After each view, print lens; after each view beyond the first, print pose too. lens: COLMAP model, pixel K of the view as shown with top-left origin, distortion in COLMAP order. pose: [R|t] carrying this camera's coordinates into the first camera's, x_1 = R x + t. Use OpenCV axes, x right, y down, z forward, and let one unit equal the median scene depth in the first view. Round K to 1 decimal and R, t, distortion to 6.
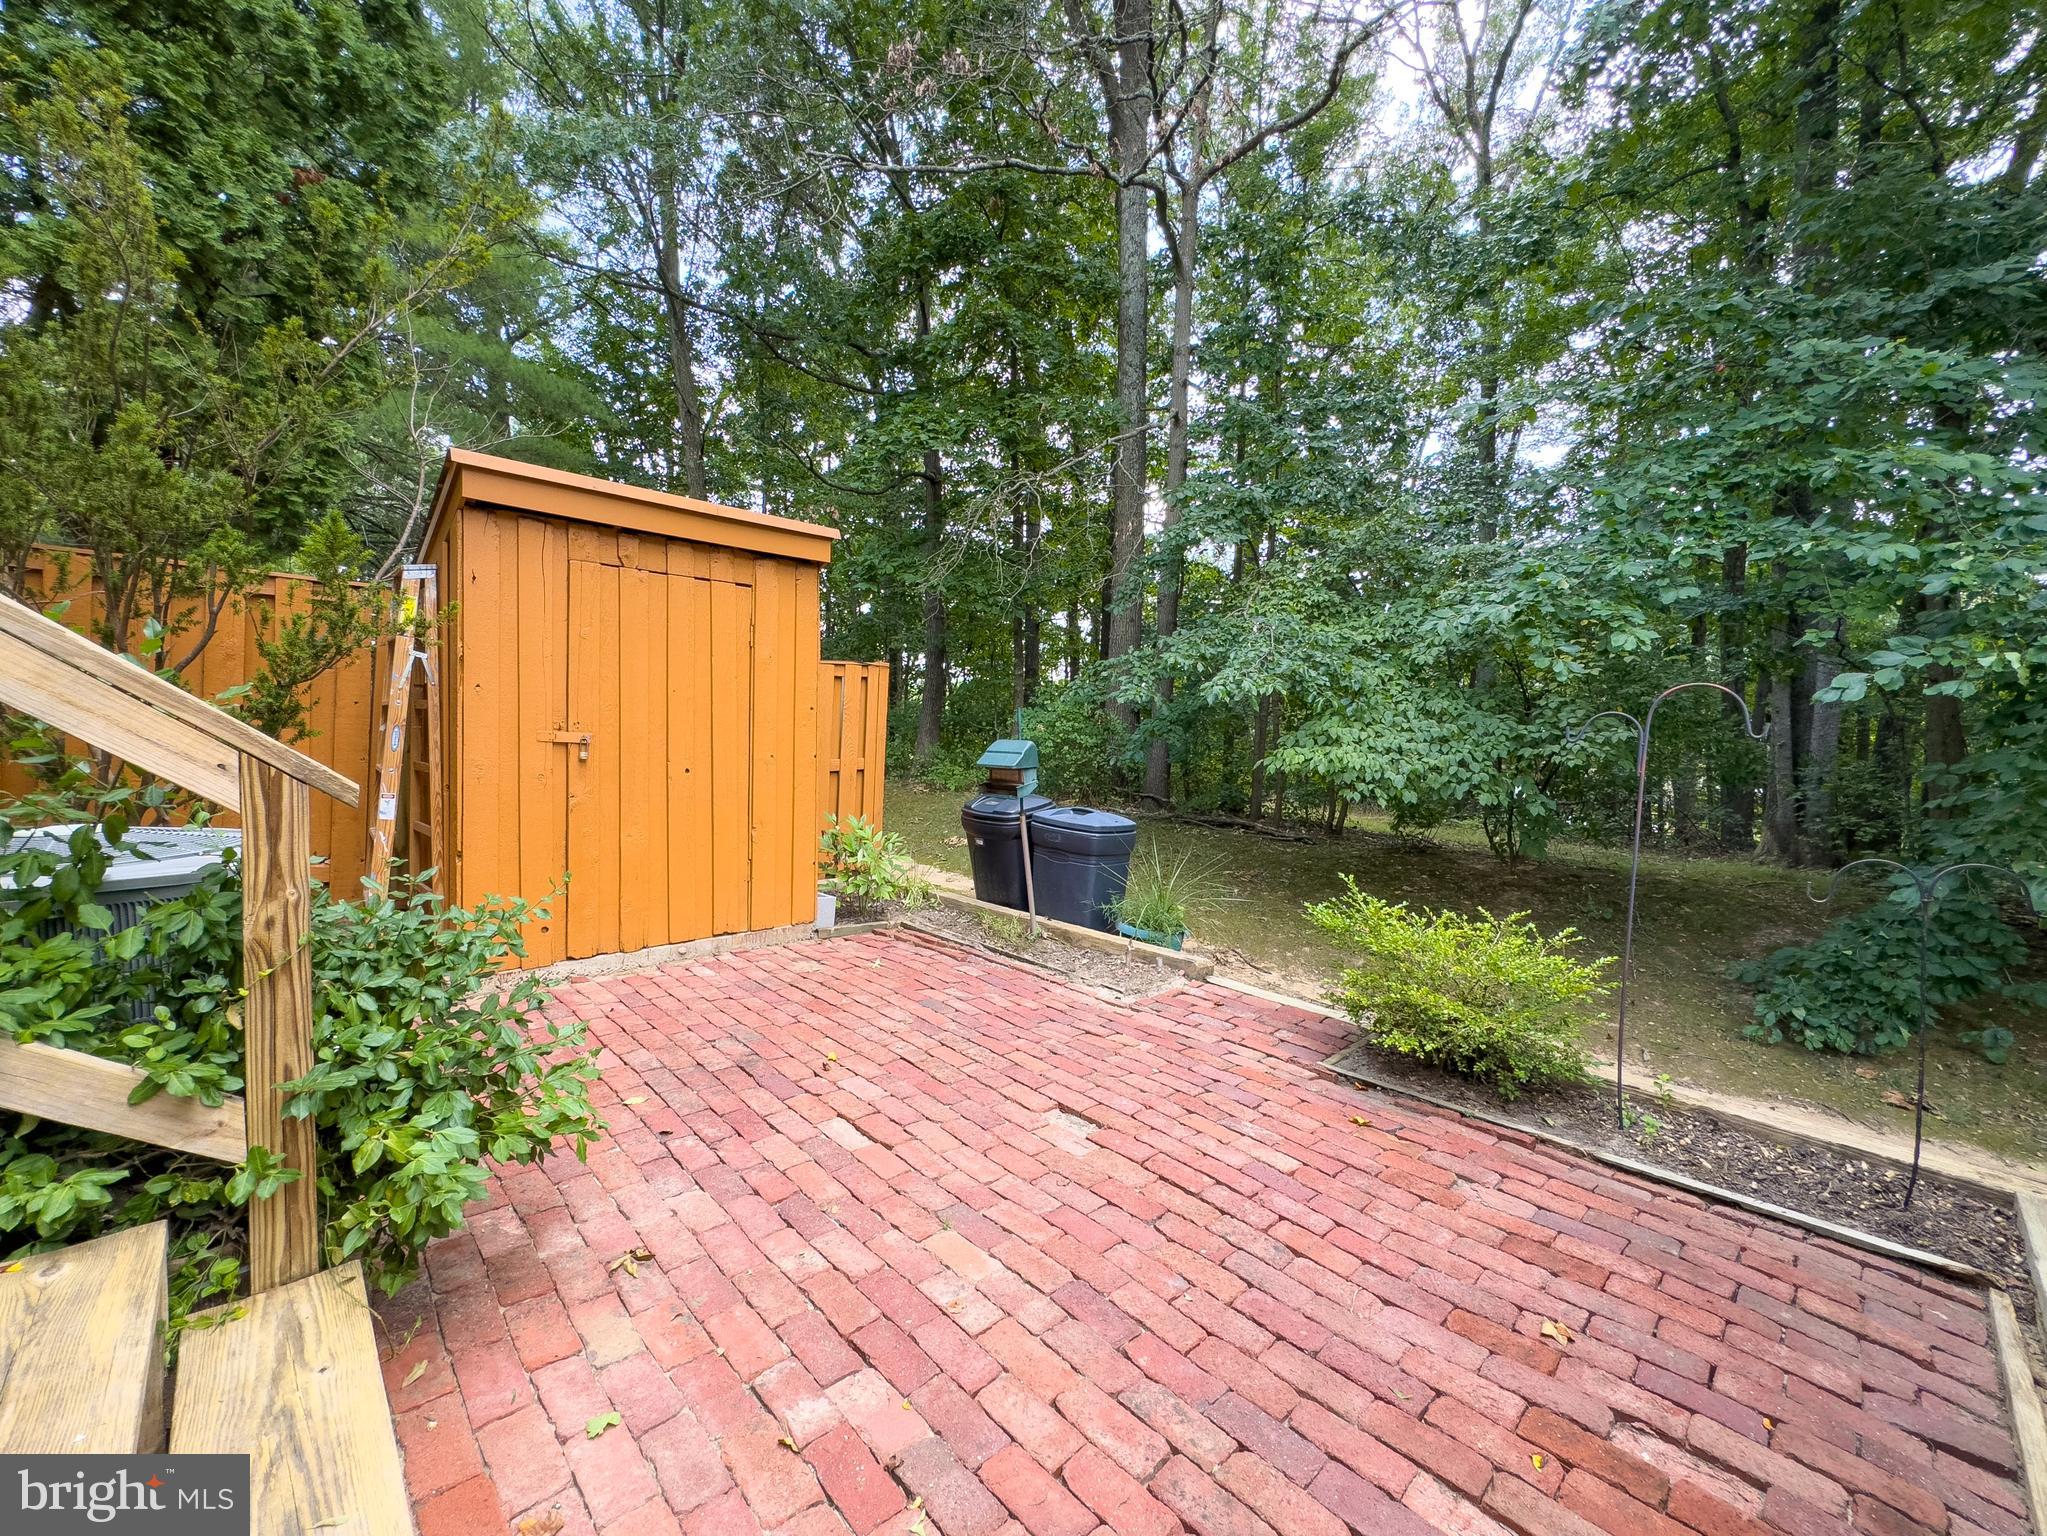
lens RADIAL K [[837.7, 0, 1023.5], [0, 837.7, 768.0], [0, 0, 1]] dist [-0.001828, -0.000063]
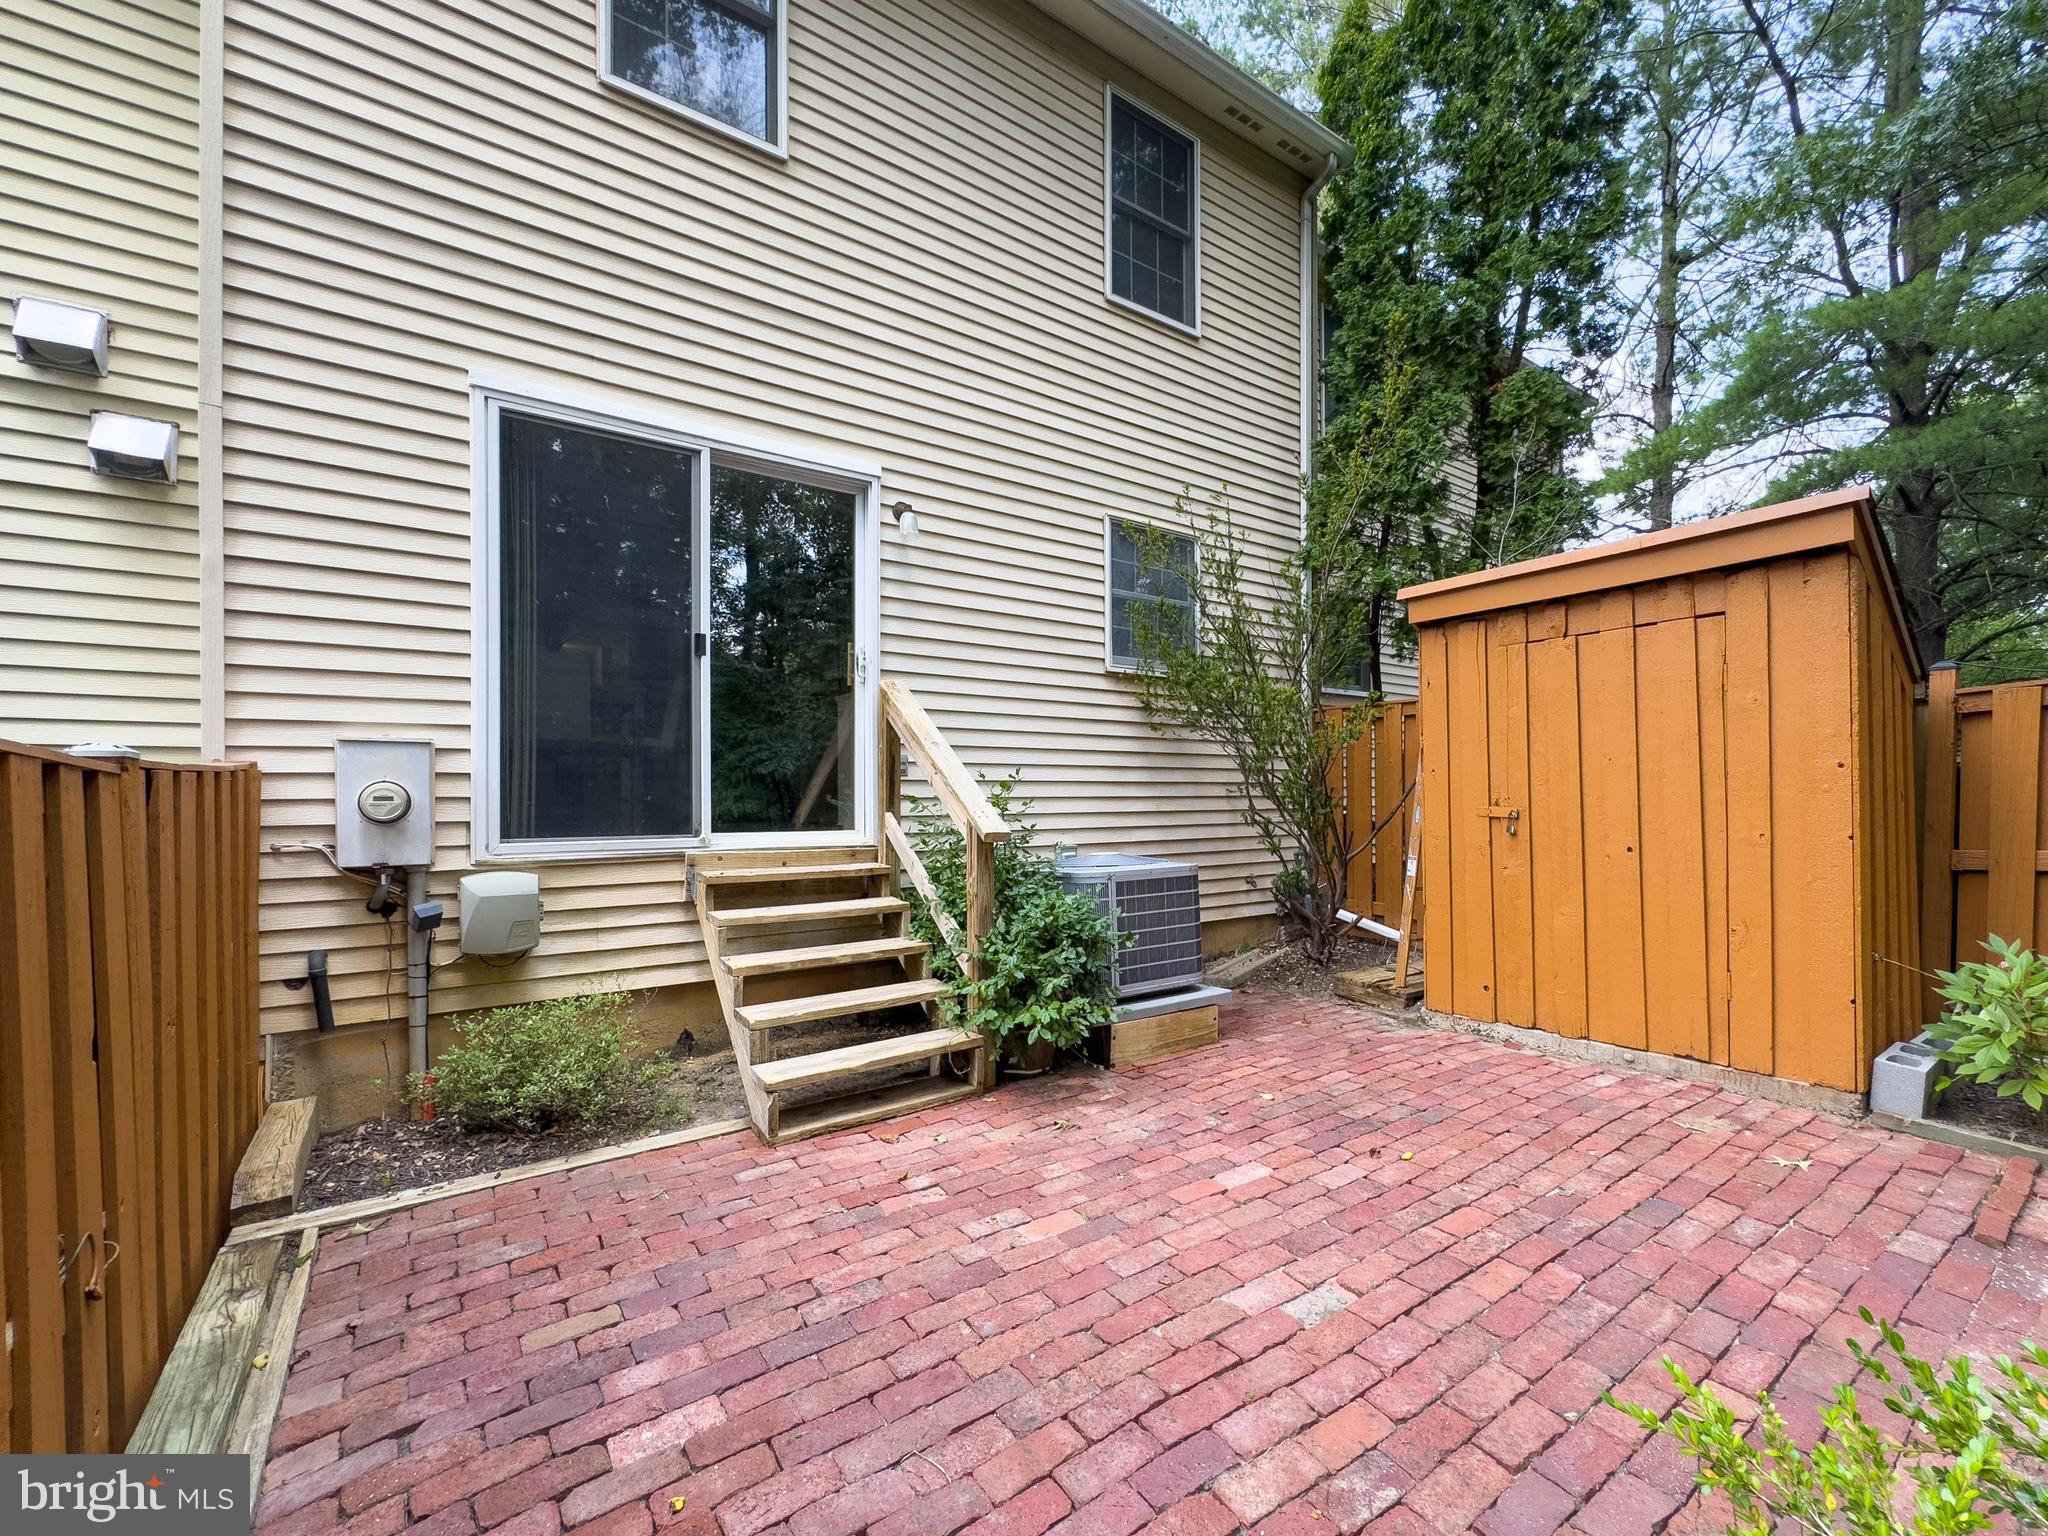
lens RADIAL K [[851.2, 0, 1069.7], [0, 851.2, 802.1], [0, 0, 1]] dist [0.000418, 0.000175]
pose [[-0.126683, -0.025223, -0.991623, 0.615203], [-0.031786, 0.999266, -0.021357, -0.009123], [0.991434, 0.028815, -0.127391, 0.605640]]
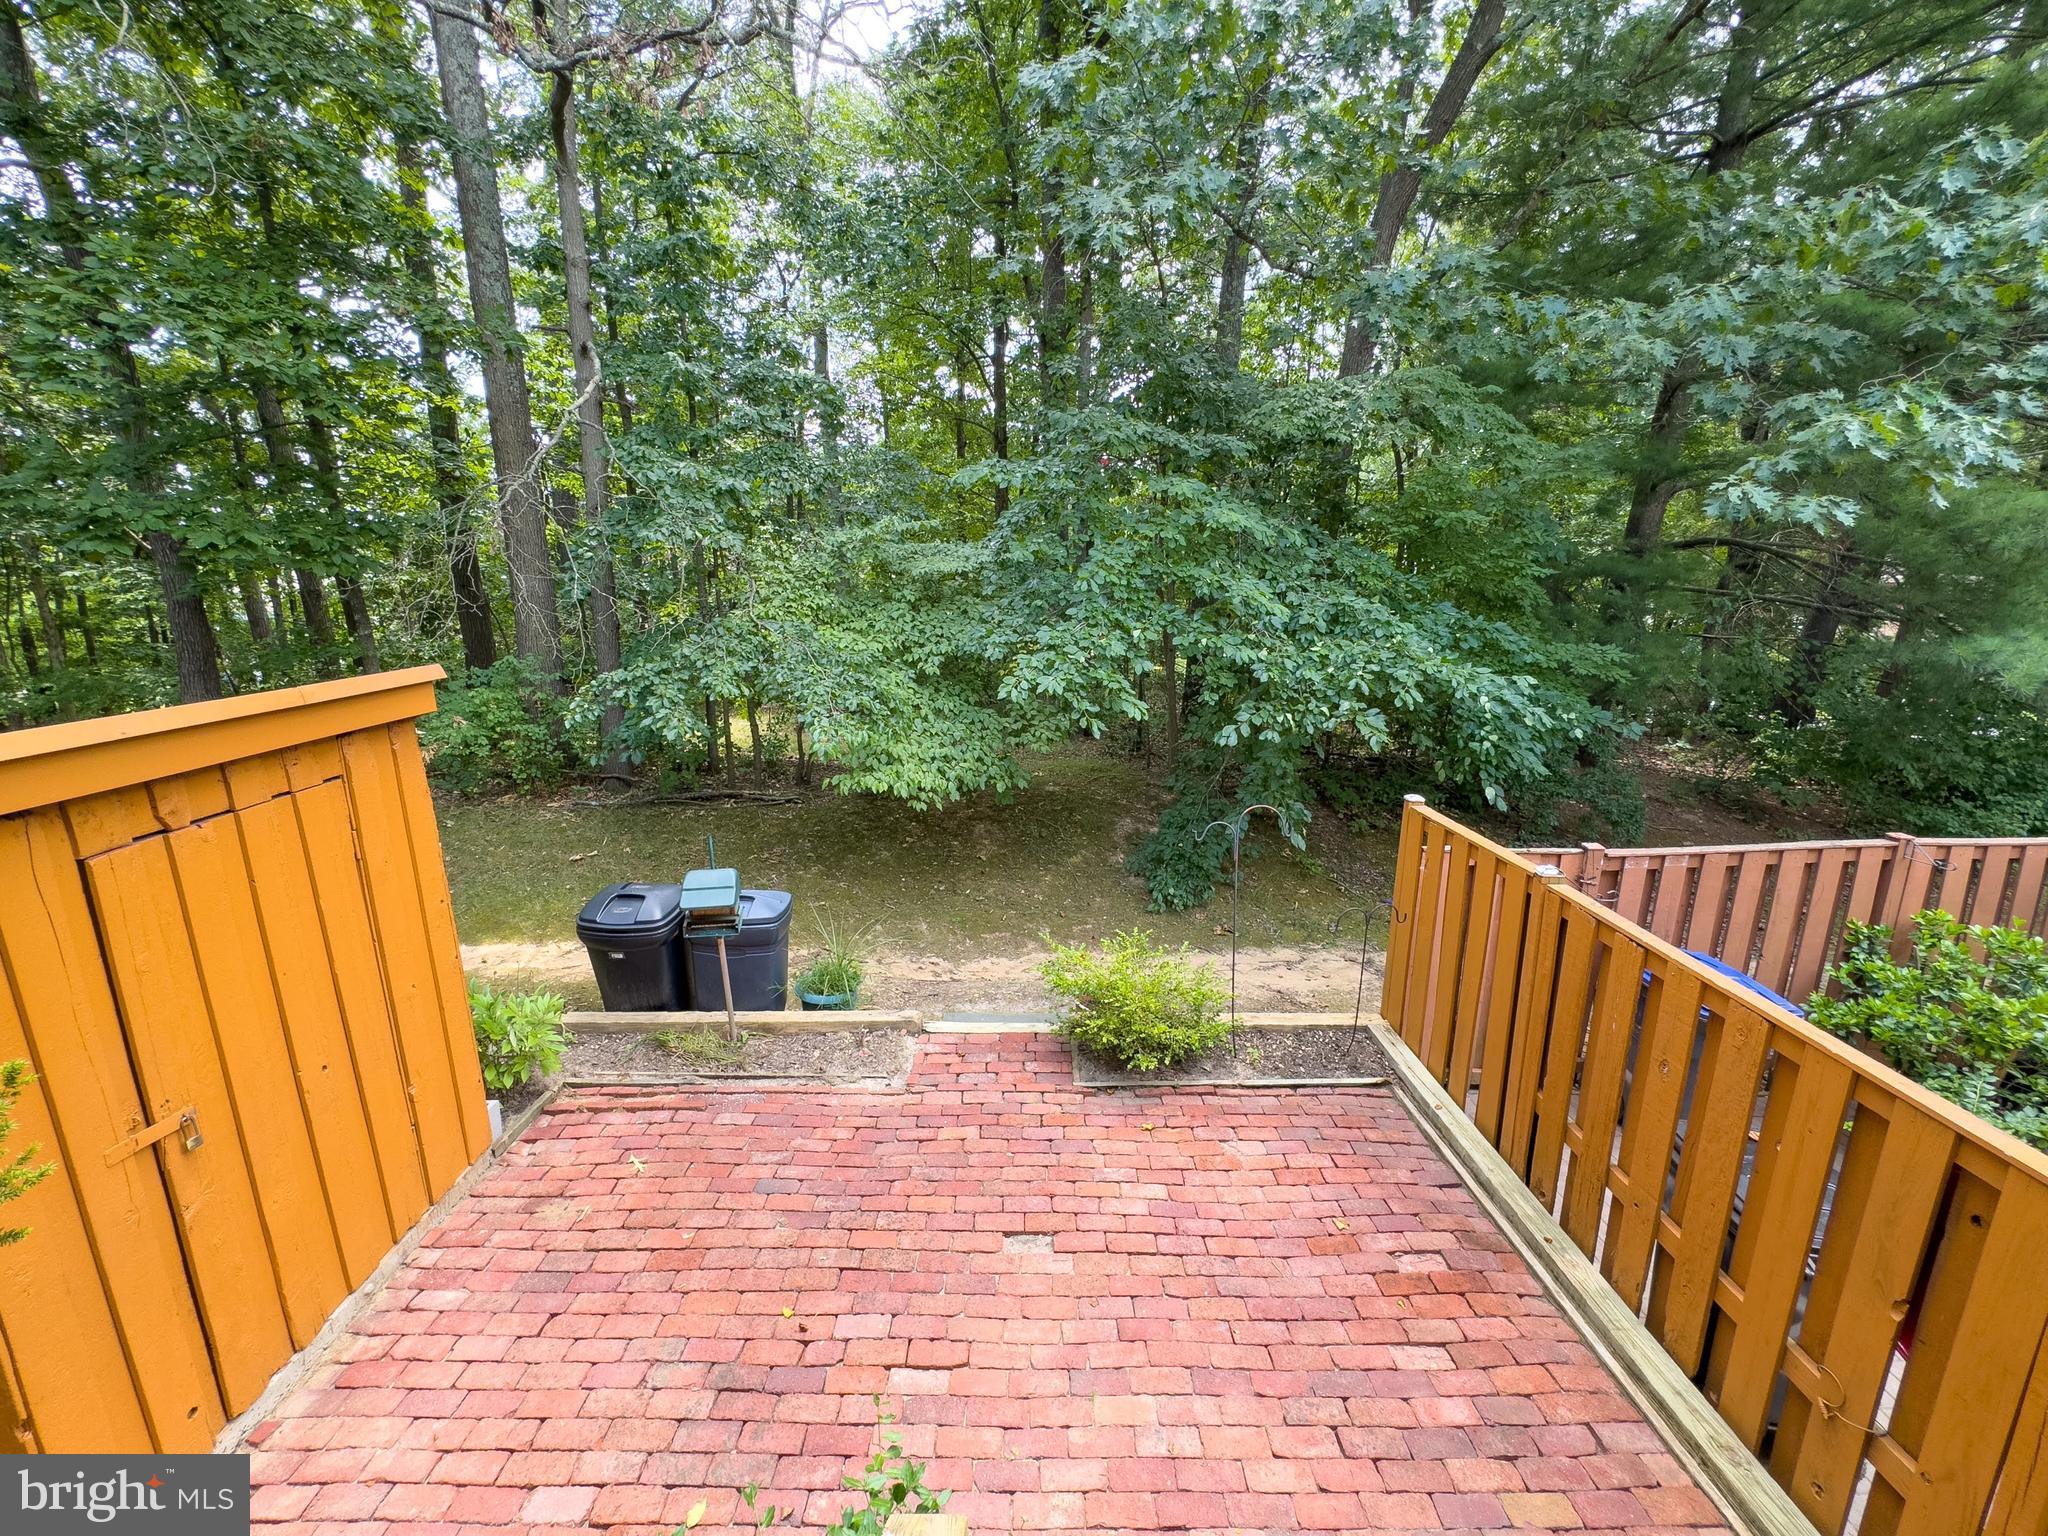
lens RADIAL K [[813.3, 0, 1024.0], [0, 813.3, 768.0], [0, 0, 1]] dist [0.000595, 0.000385]
pose [[0.683328, -0.191466, 0.704560, -0.488313], [0.057248, 0.976082, 0.209730, -0.394134], [-0.727864, -0.102980, 0.677945, 0.161066]]
